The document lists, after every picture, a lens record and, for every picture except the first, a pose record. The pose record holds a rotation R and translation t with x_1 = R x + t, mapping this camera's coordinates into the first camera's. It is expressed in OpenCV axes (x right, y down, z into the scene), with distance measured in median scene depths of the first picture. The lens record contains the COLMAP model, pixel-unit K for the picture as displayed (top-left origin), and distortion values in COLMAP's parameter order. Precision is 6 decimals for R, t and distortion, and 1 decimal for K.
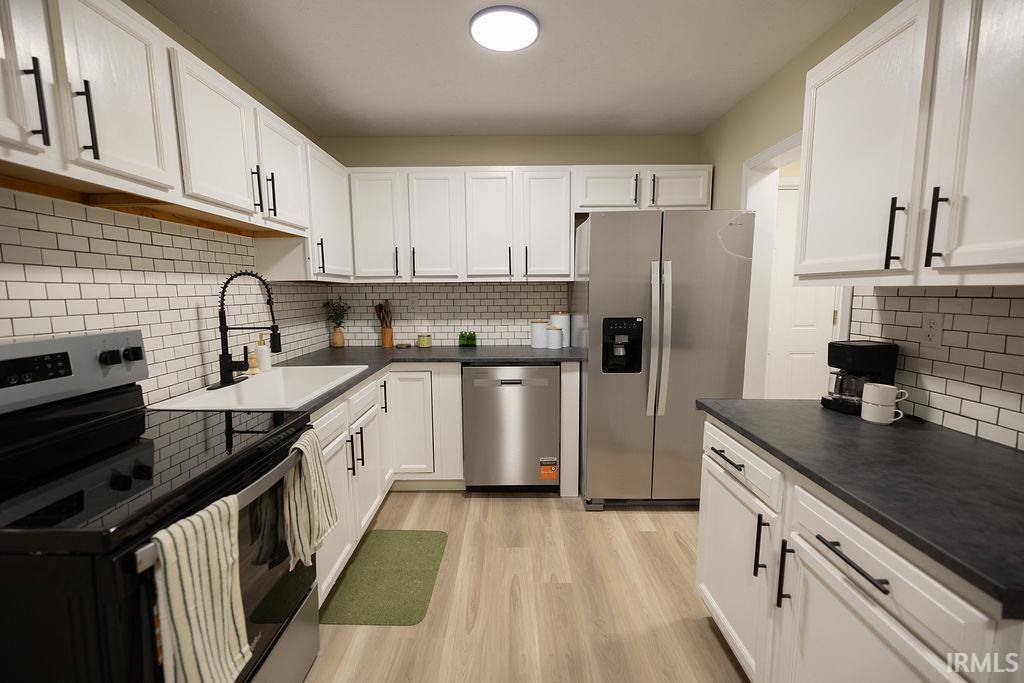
lens RADIAL K [[432.6, 0, 509.1], [0, 432.6, 339.9], [0, 0, 1]] dist [0.001005, 0.000103]
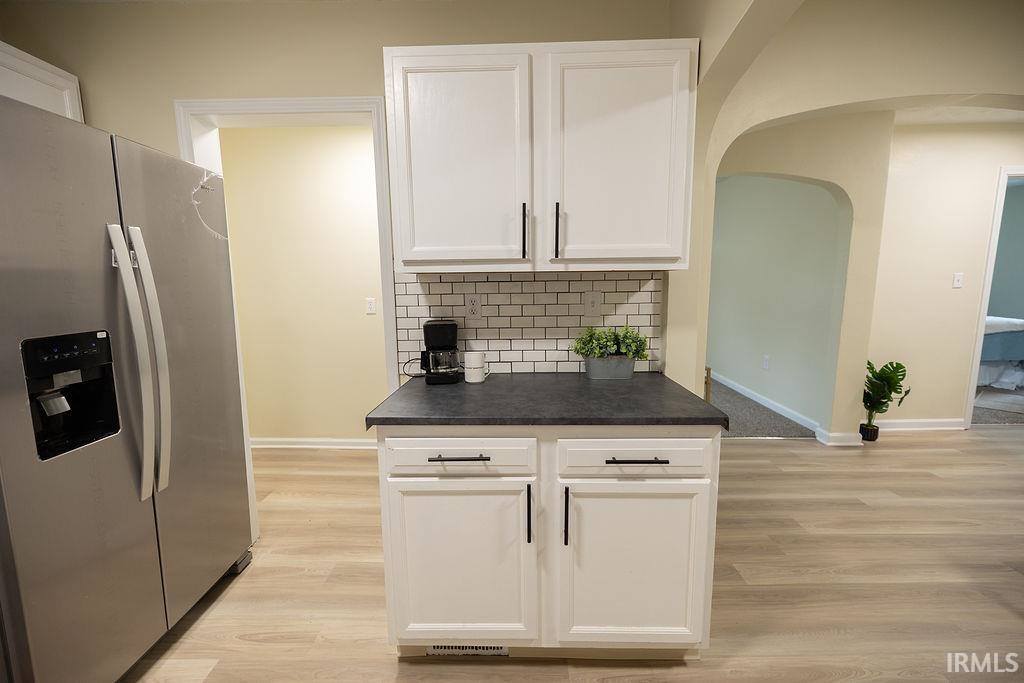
lens RADIAL K [[431.1, 0, 512.0], [0, 431.1, 341.5], [0, 0, 1]] dist [0.001105, 0.000106]
pose [[0.011573, -0.133529, 0.990977, -0.219711], [0.127258, 0.983182, 0.130992, -0.044720], [-0.991802, 0.124594, 0.028371, 0.503227]]
